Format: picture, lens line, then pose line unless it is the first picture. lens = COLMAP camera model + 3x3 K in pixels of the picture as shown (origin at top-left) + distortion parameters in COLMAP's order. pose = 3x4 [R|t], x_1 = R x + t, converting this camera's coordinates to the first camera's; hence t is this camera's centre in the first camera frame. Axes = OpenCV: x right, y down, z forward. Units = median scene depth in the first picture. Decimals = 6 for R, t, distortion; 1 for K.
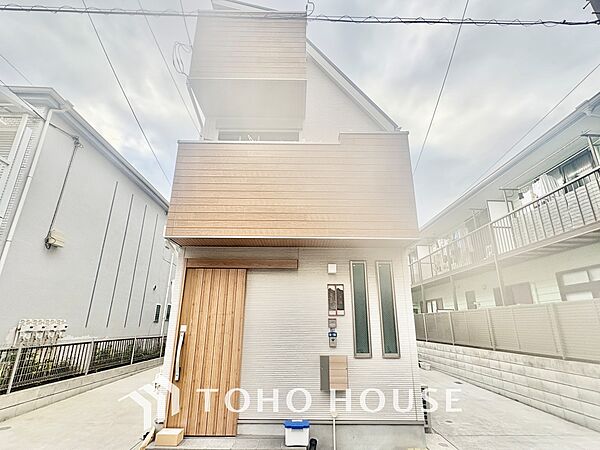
lens RADIAL K [[307.2, 0, 298.7], [0, 307.2, 223.2], [0, 0, 1]] dist [0.002797, -0.001400]
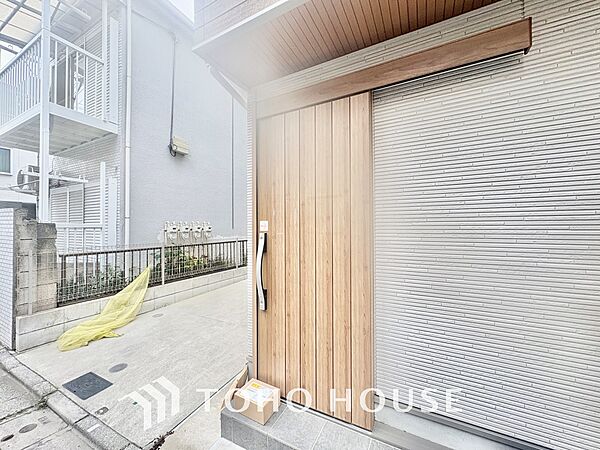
lens RADIAL K [[239.4, 0, 298.0], [0, 239.4, 224.6], [0, 0, 1]] dist [-0.000562, 0.000762]
pose [[0.879189, -0.018905, -0.476098, -0.091588], [0.161959, 0.951575, 0.261295, 0.195624], [0.448103, -0.306836, 0.839676, 0.548429]]
